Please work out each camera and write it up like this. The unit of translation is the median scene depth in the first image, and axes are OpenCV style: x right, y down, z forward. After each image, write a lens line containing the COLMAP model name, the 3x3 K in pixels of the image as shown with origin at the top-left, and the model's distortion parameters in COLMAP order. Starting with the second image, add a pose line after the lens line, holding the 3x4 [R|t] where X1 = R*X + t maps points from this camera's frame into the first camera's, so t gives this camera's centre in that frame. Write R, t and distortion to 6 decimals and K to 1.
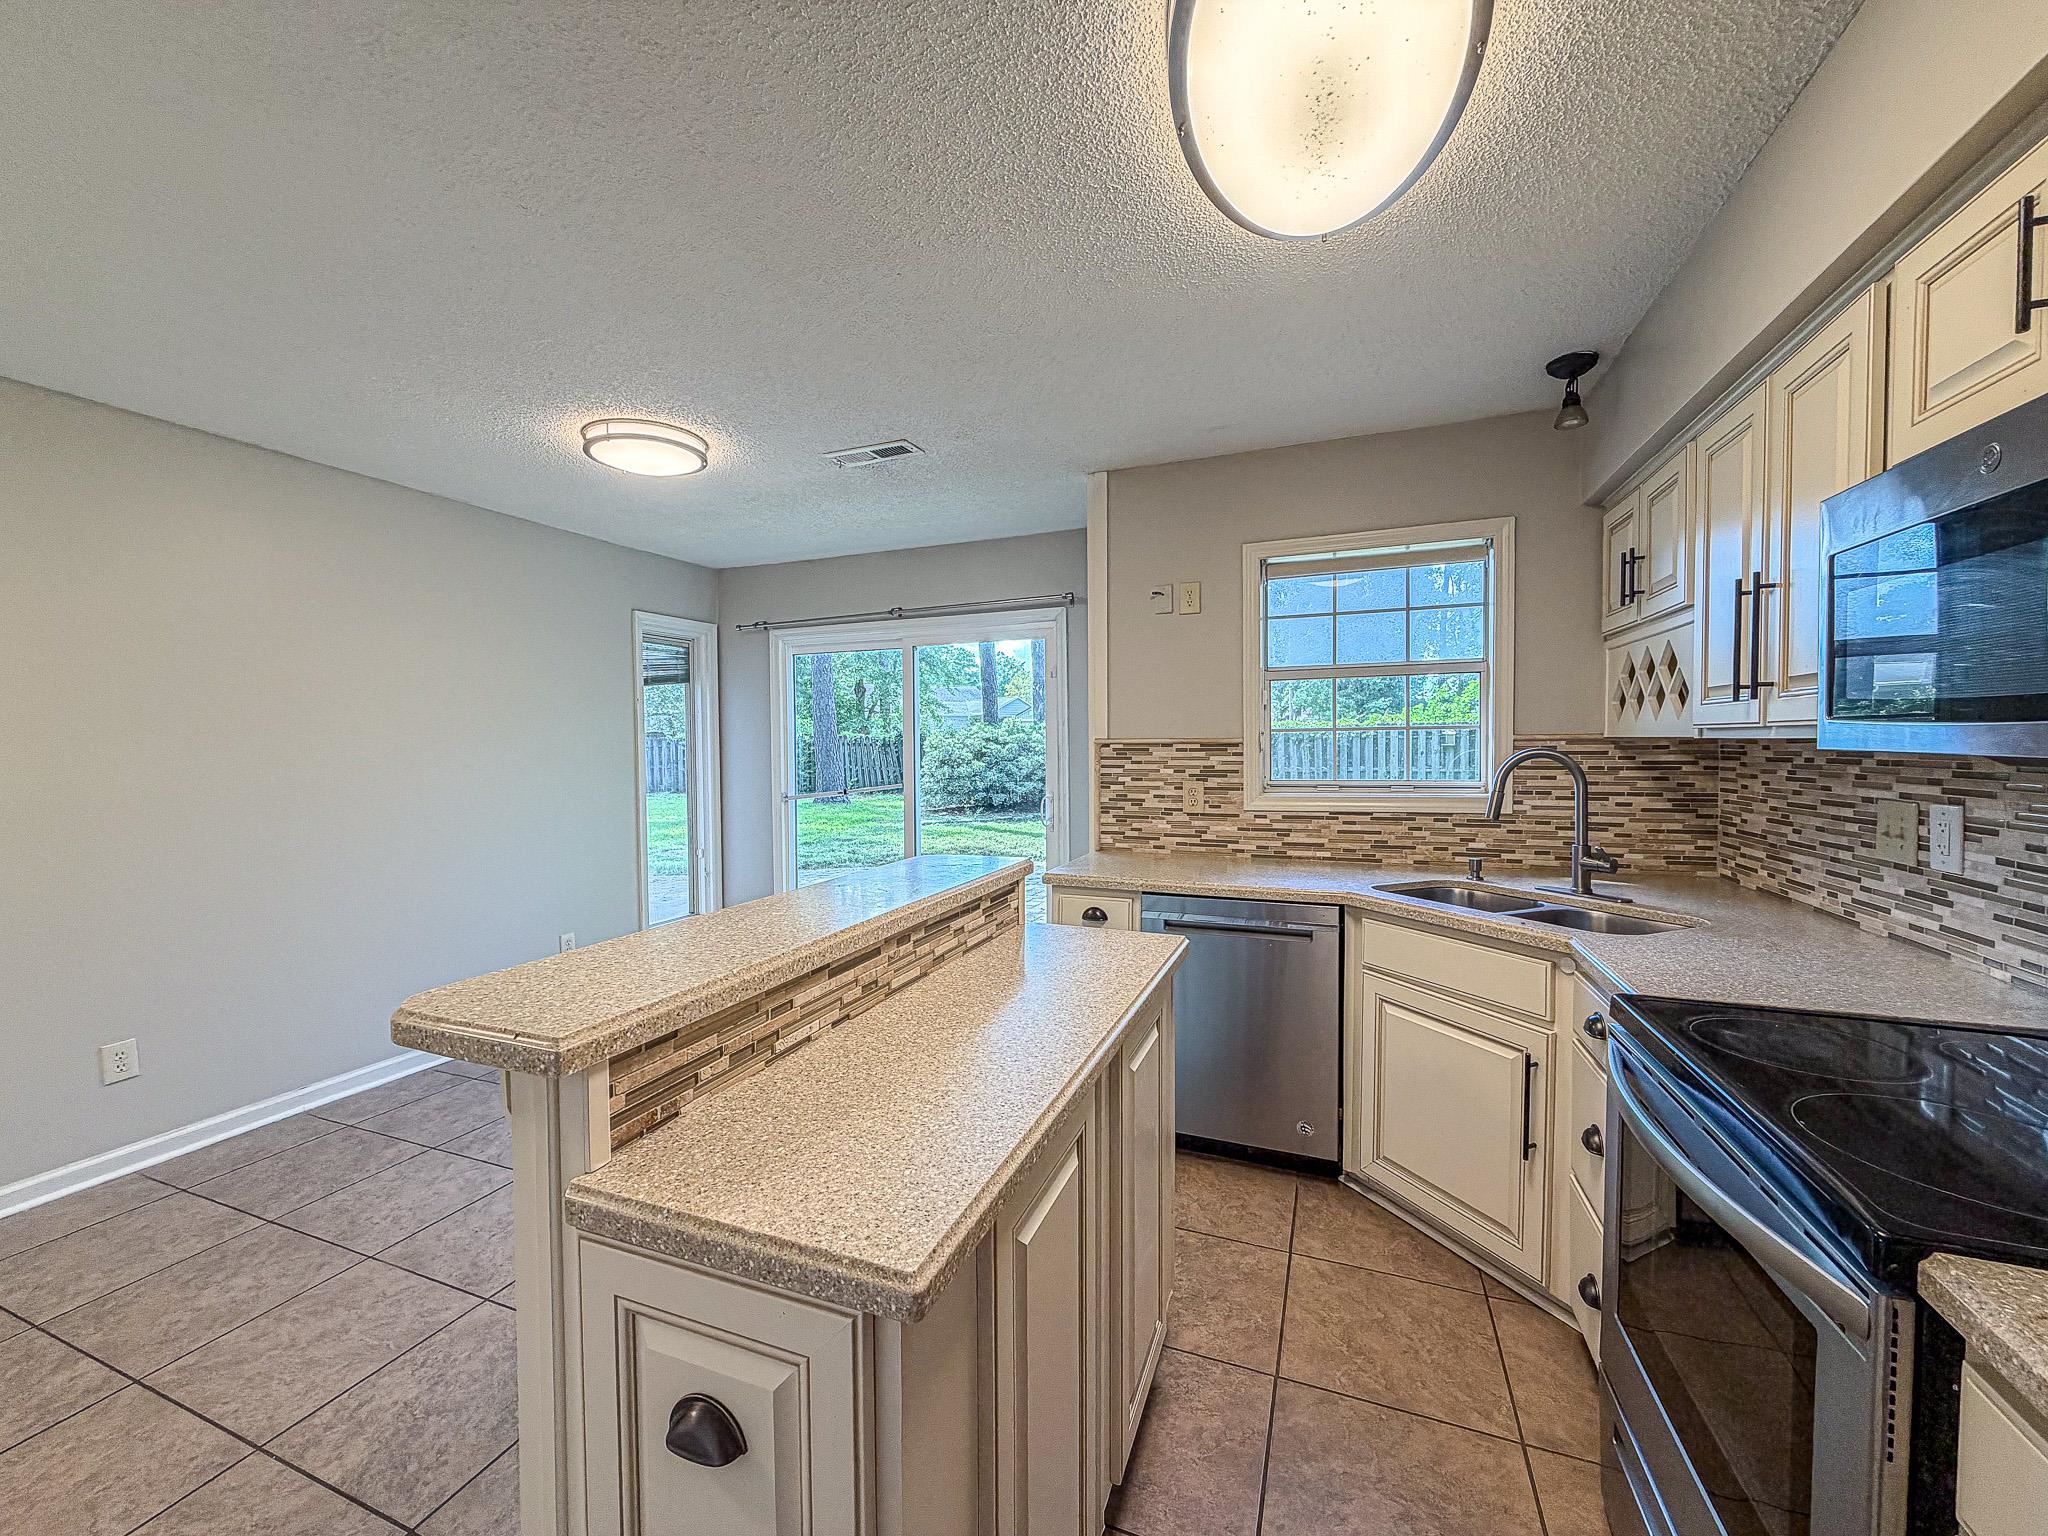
lens RADIAL K [[816.7, 0, 1016.3], [0, 816.7, 768.7], [0, 0, 1]] dist [-0.000474, 0.000565]
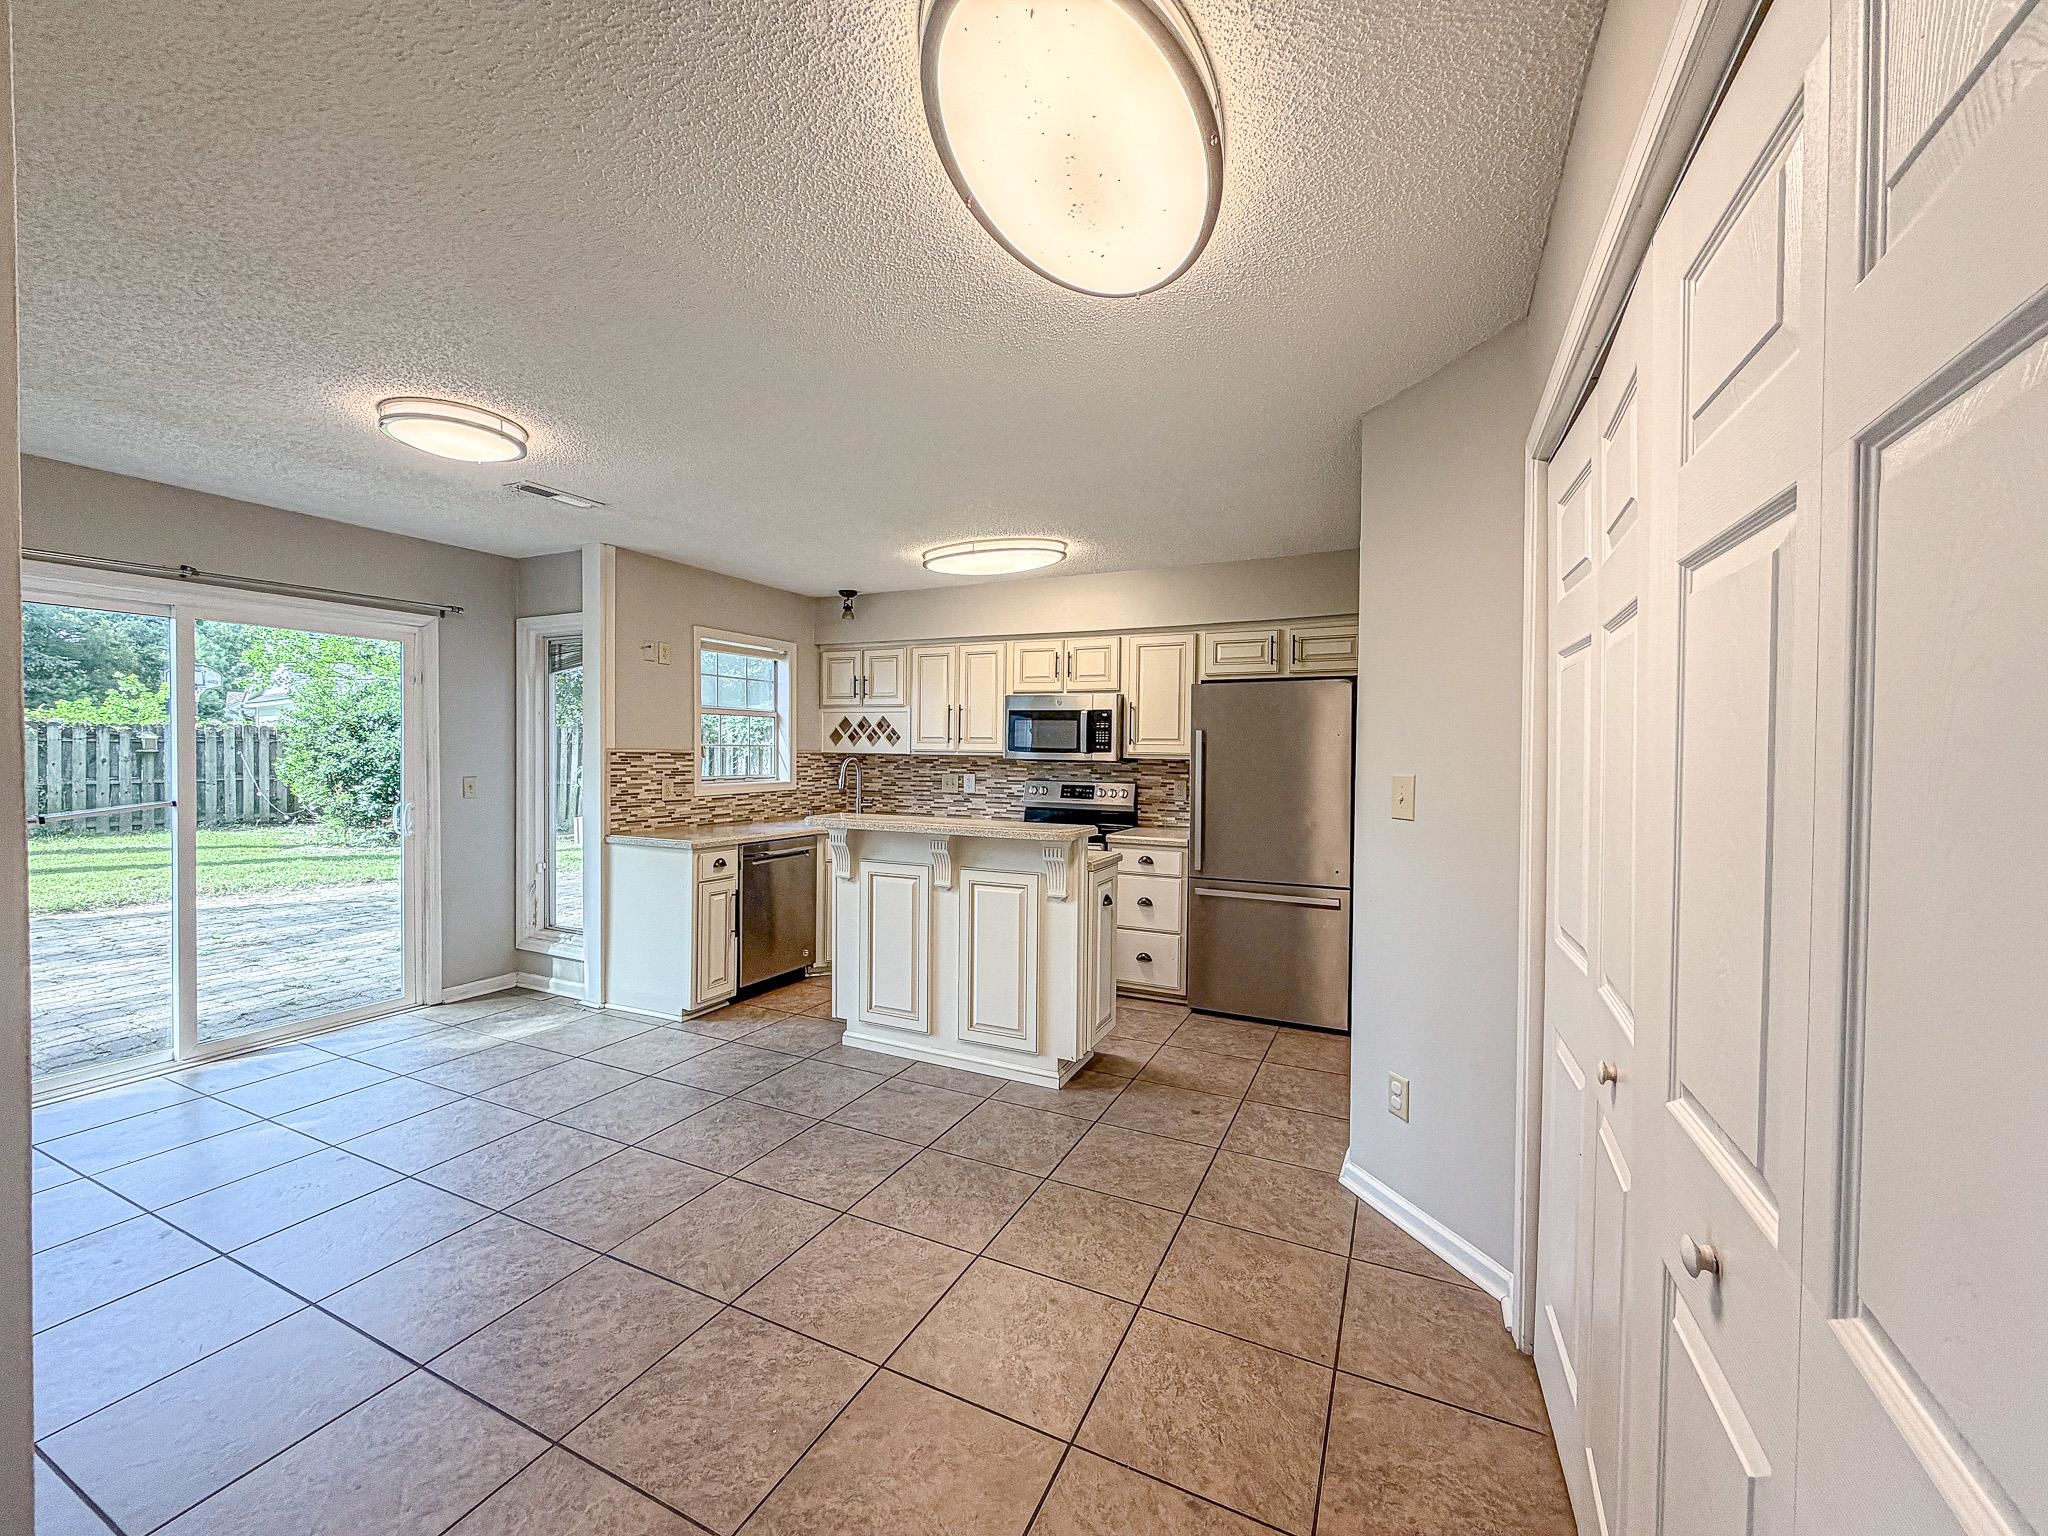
lens RADIAL K [[816.7, 0, 1016.3], [0, 816.7, 768.7], [0, 0, 1]] dist [-0.000474, 0.000565]
pose [[0.068085, -0.010505, 0.997624, -1.427125], [0.020305, 0.999752, 0.009141, -0.003916], [-0.997473, 0.019635, 0.068282, 0.329419]]
